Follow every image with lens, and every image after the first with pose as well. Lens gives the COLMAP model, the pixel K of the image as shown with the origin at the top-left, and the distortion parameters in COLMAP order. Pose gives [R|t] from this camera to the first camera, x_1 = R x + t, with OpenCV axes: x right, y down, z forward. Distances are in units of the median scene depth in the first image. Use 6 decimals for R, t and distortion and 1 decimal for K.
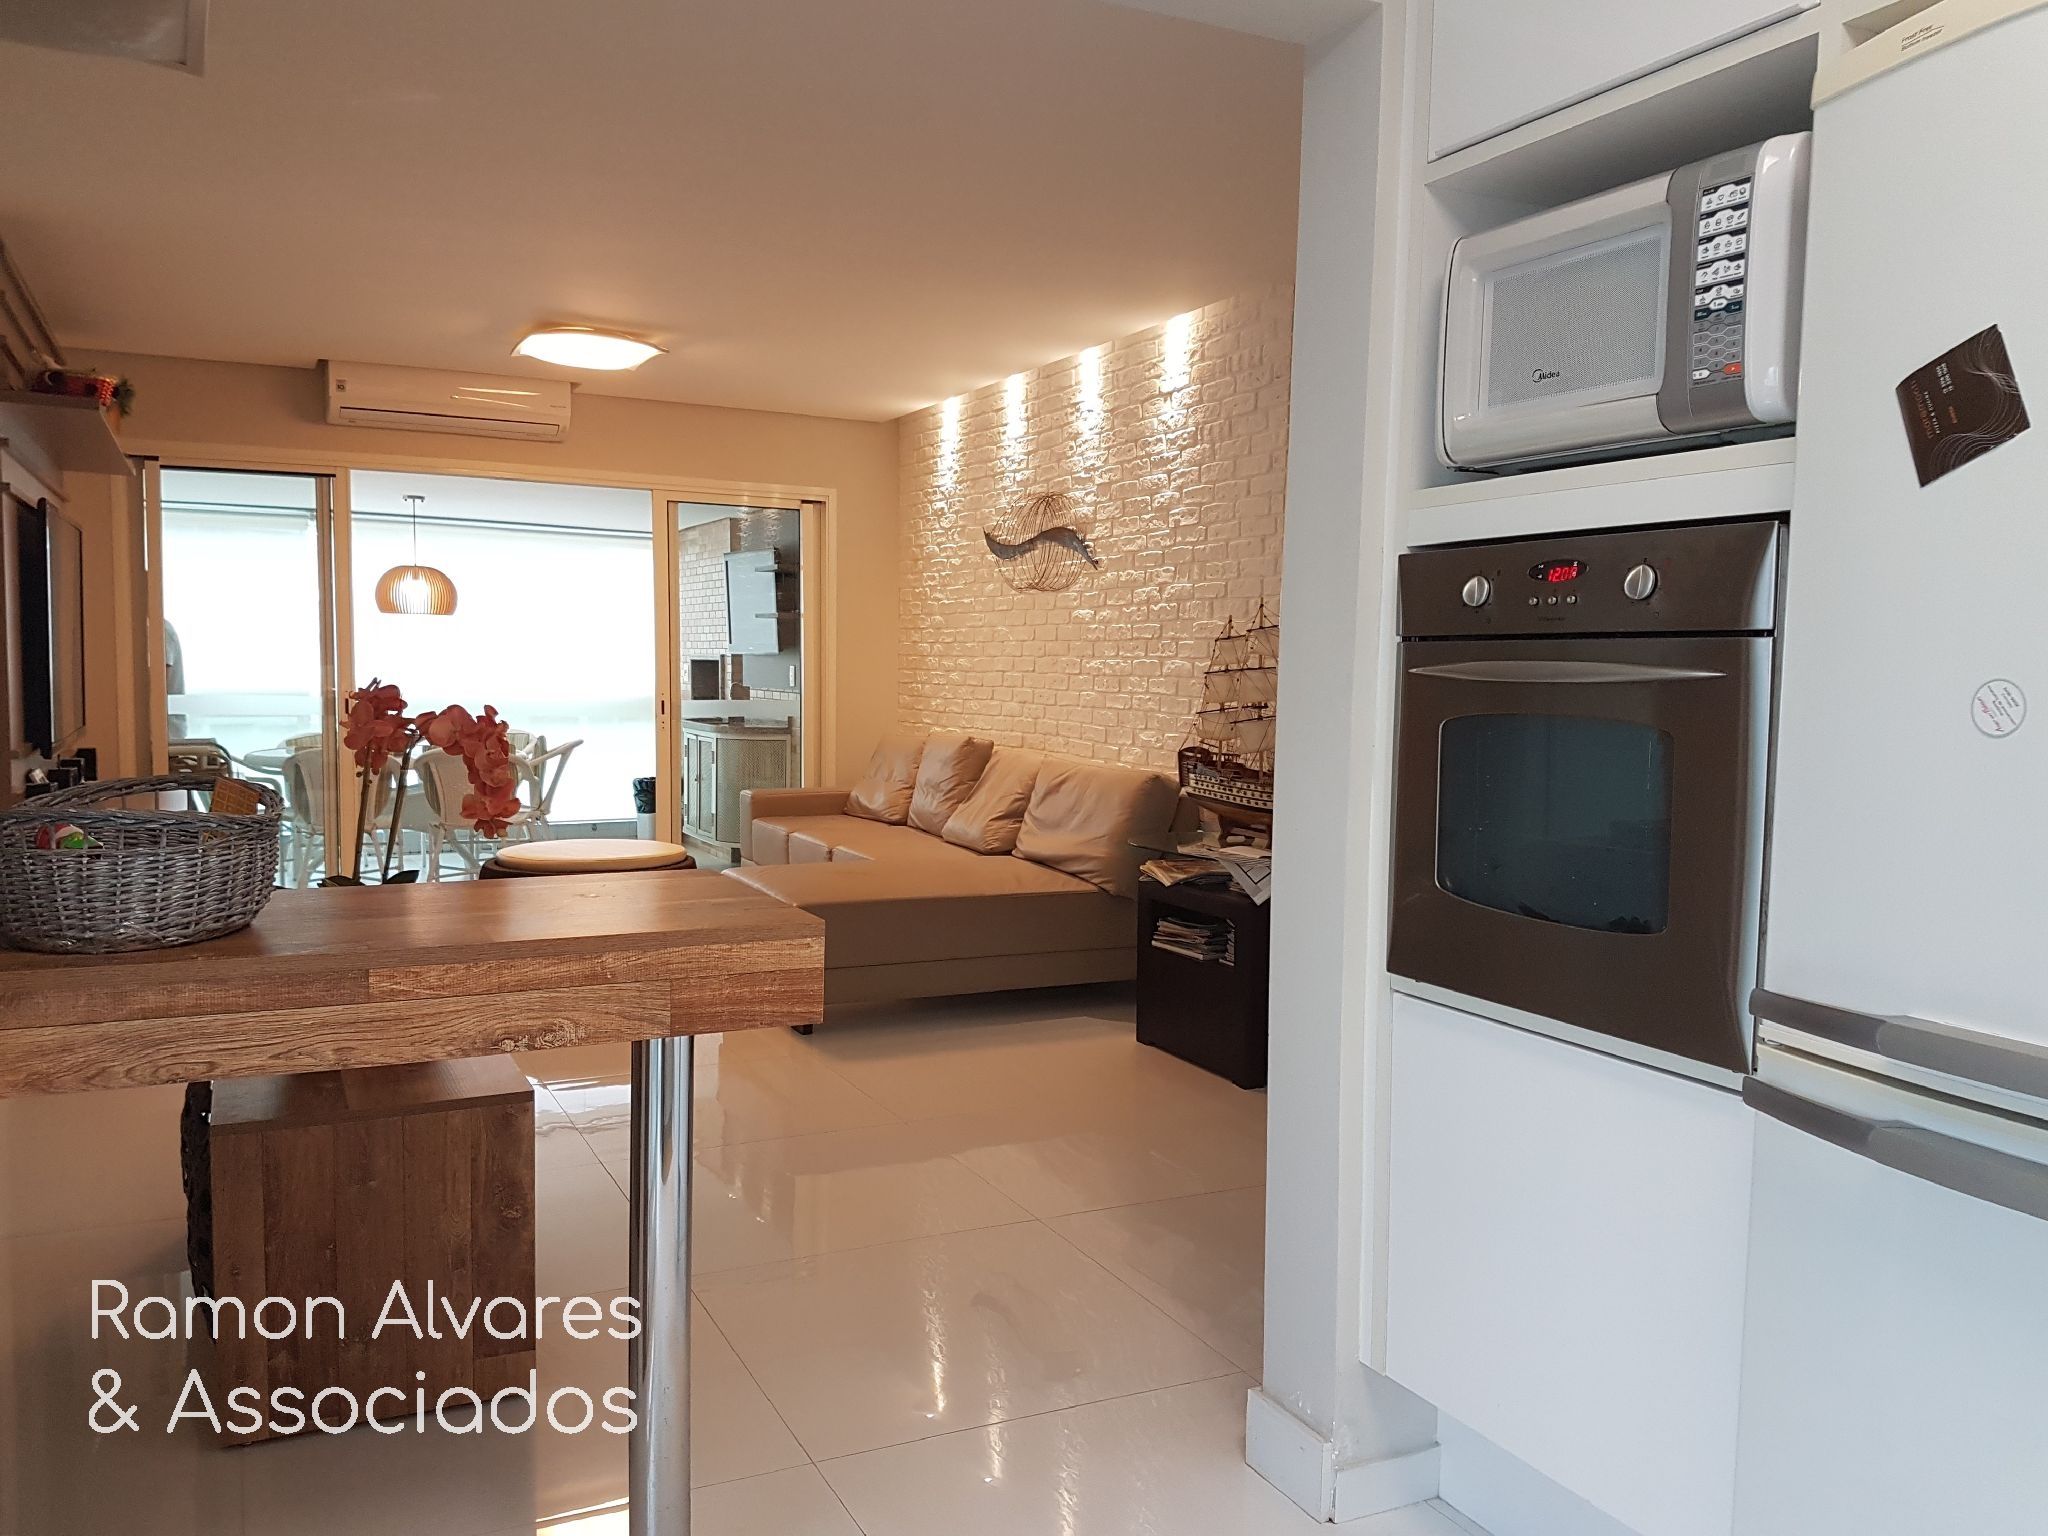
lens RADIAL K [[1558.8, 0, 997.5], [0, 1558.8, 782.8], [0, 0, 1]] dist [0.225493, -0.364395]
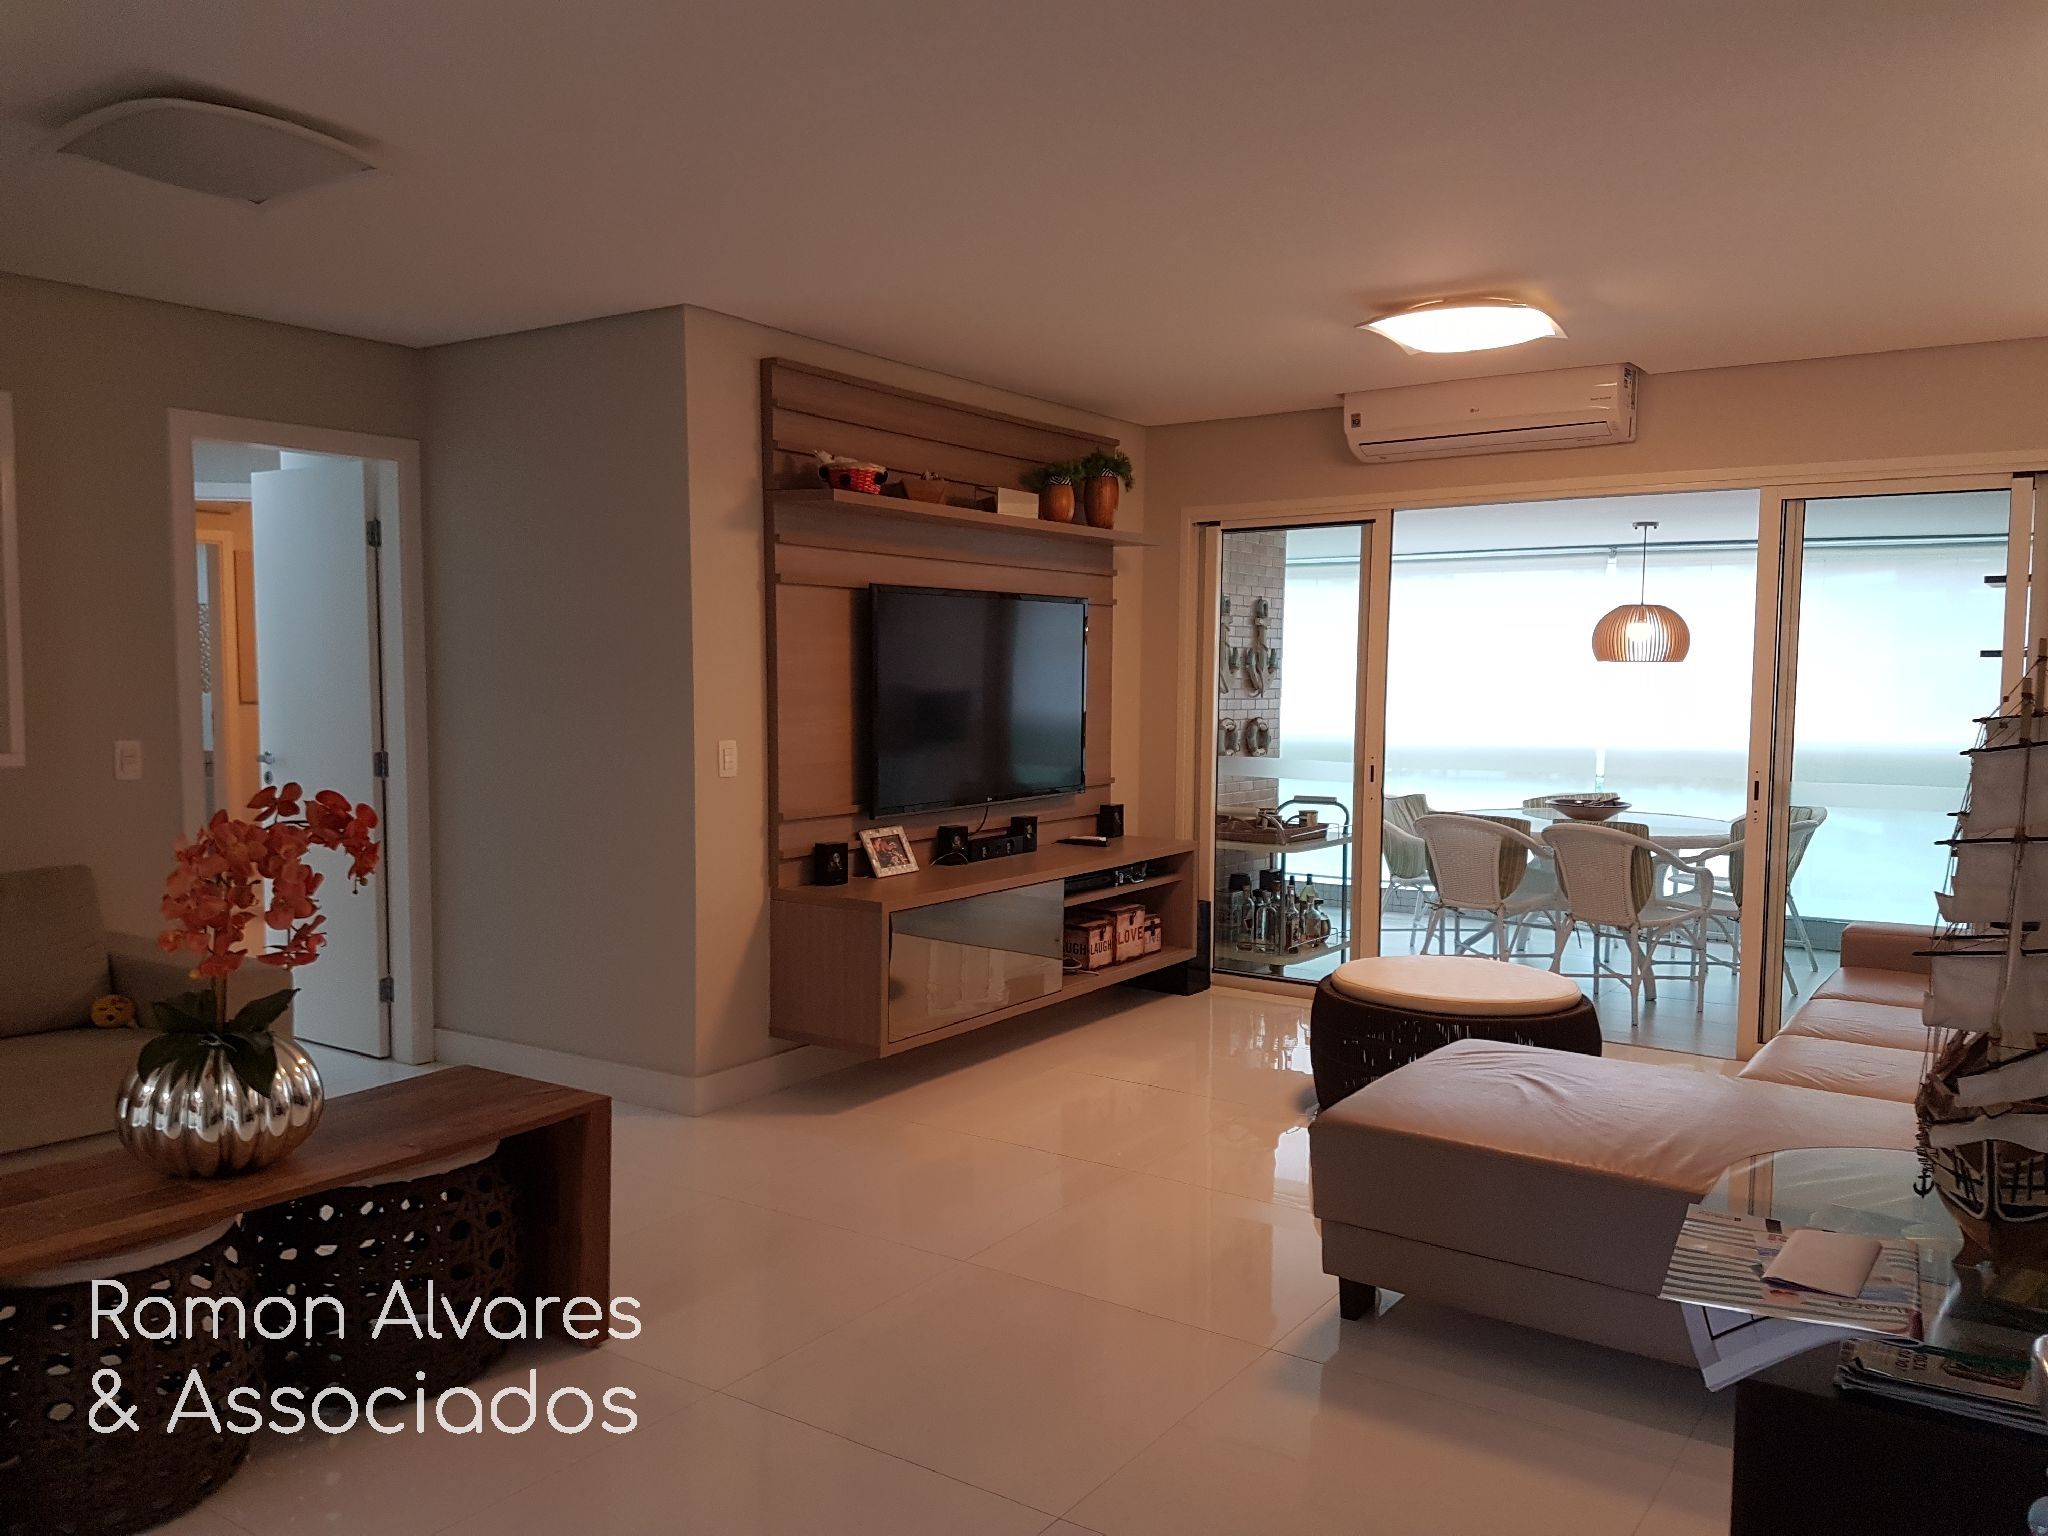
lens RADIAL K [[1563.2, 0, 1019.7], [0, 1563.2, 795.4], [0, 0, 1]] dist [0.260170, -0.475517]
pose [[0.490009, 0.060305, -0.869629, 0.314091], [-0.066648, 0.997276, 0.031602, -0.058332], [0.869166, 0.042474, 0.492693, 0.442969]]
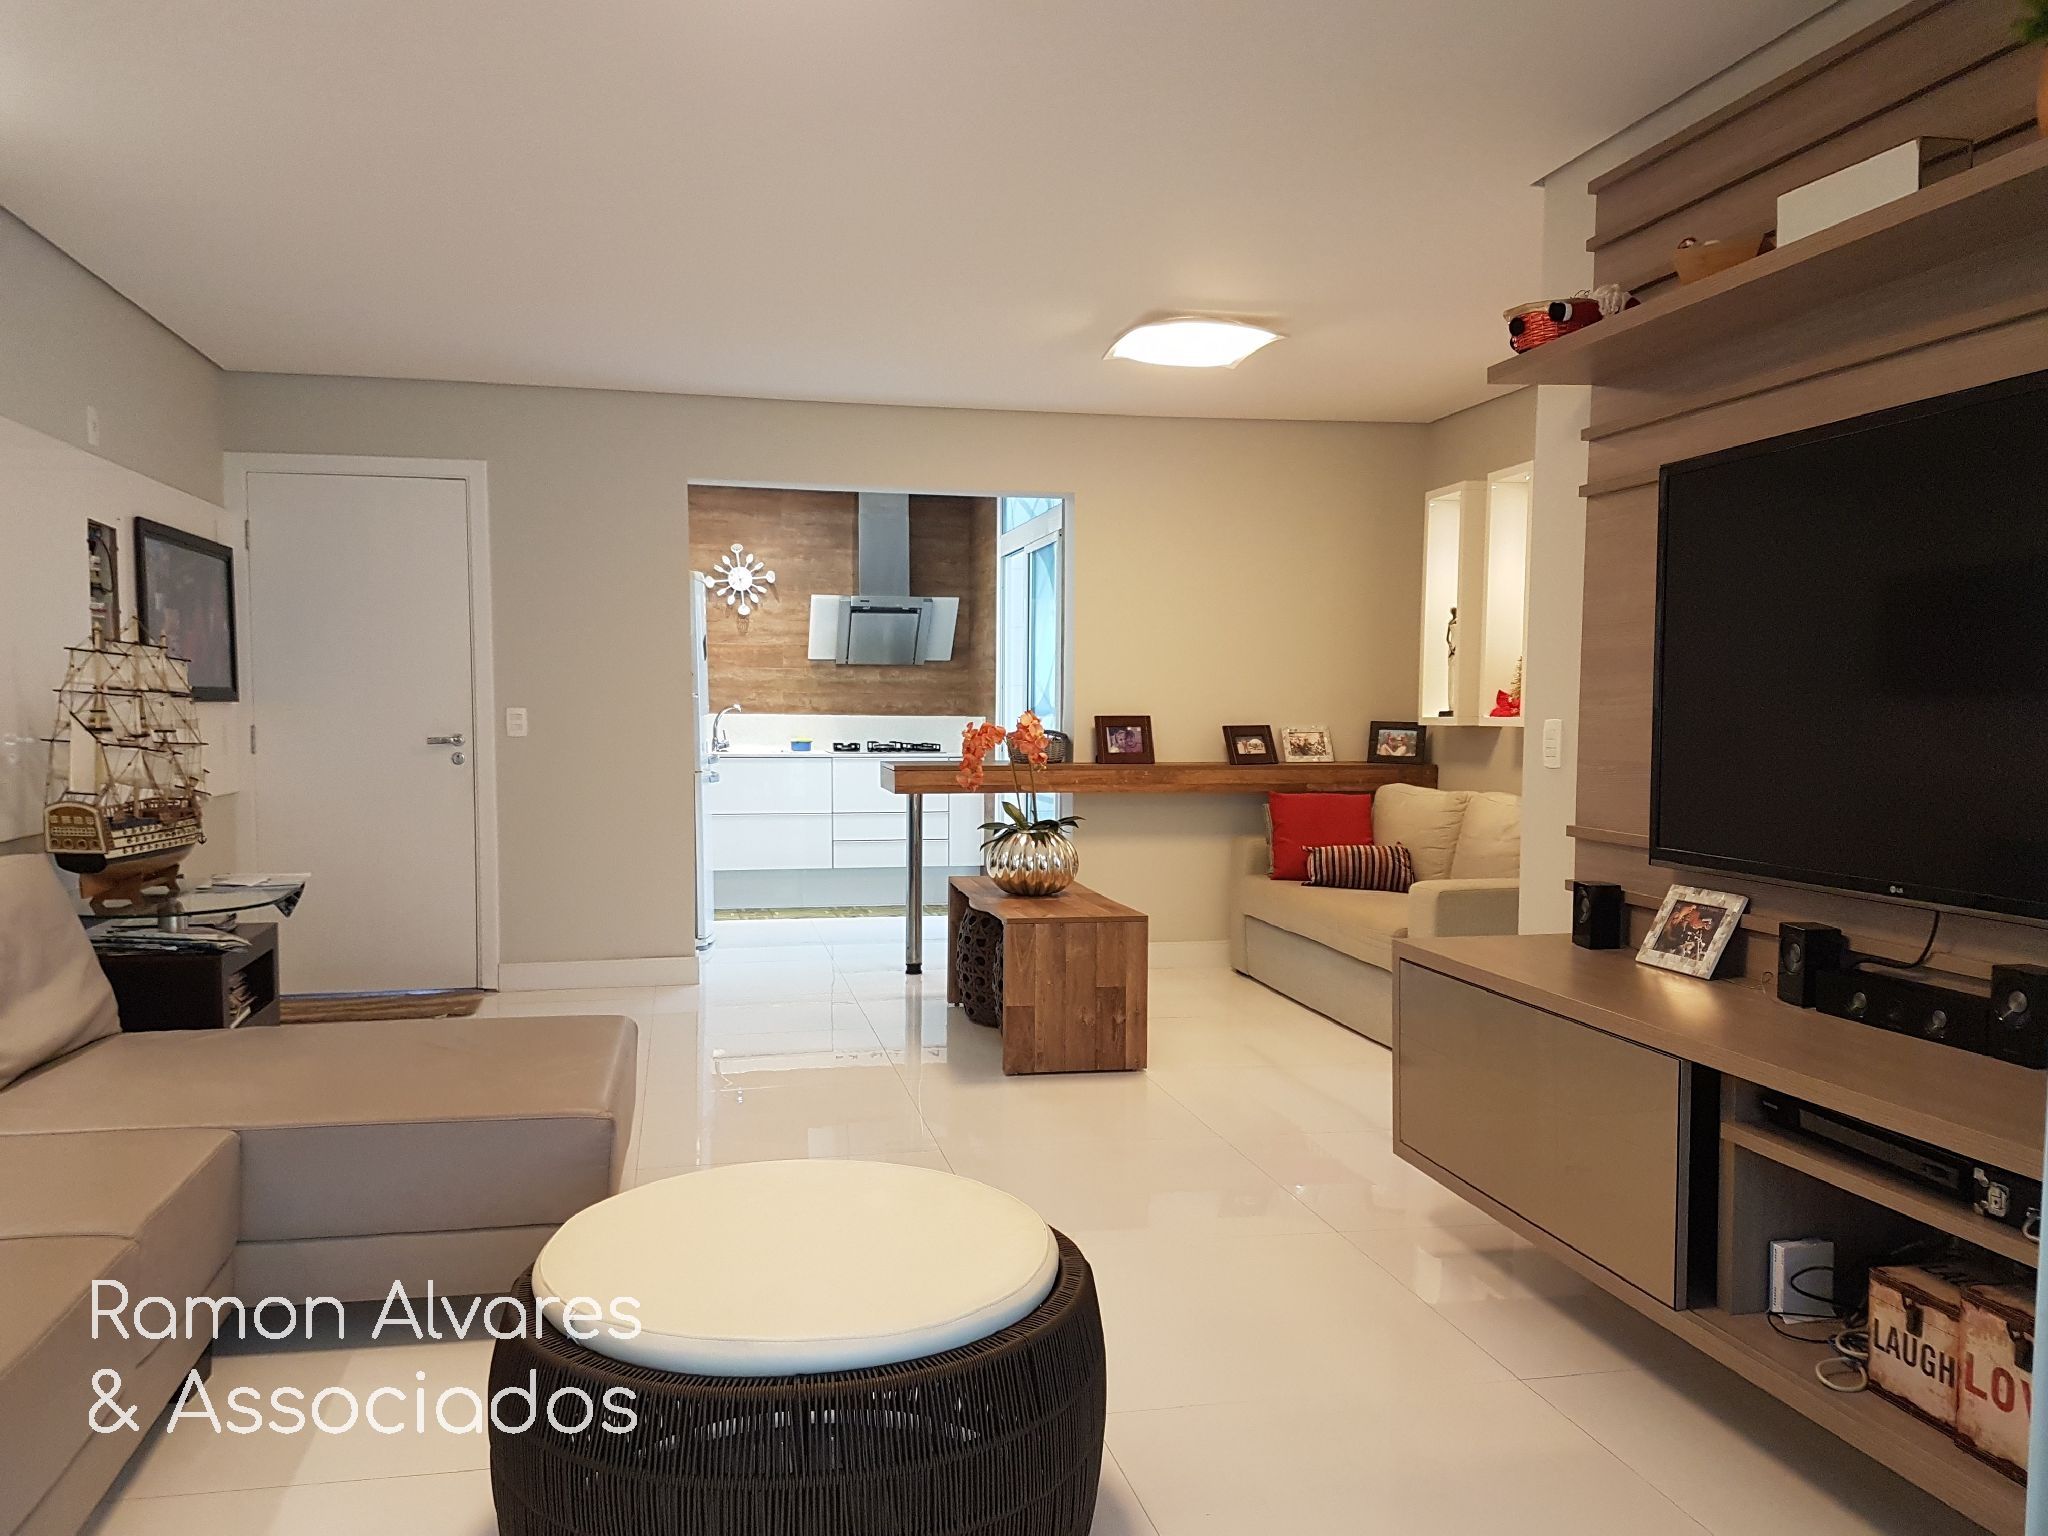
lens RADIAL K [[1576.1, 0, 993.0], [0, 1576.1, 818.2], [0, 0, 1]] dist [0.282549, -0.398272]
pose [[-0.967065, -0.037046, 0.251818, -0.401502], [0.001772, 0.988348, 0.152204, -0.108344], [-0.254522, 0.147637, -0.955731, 1.359026]]
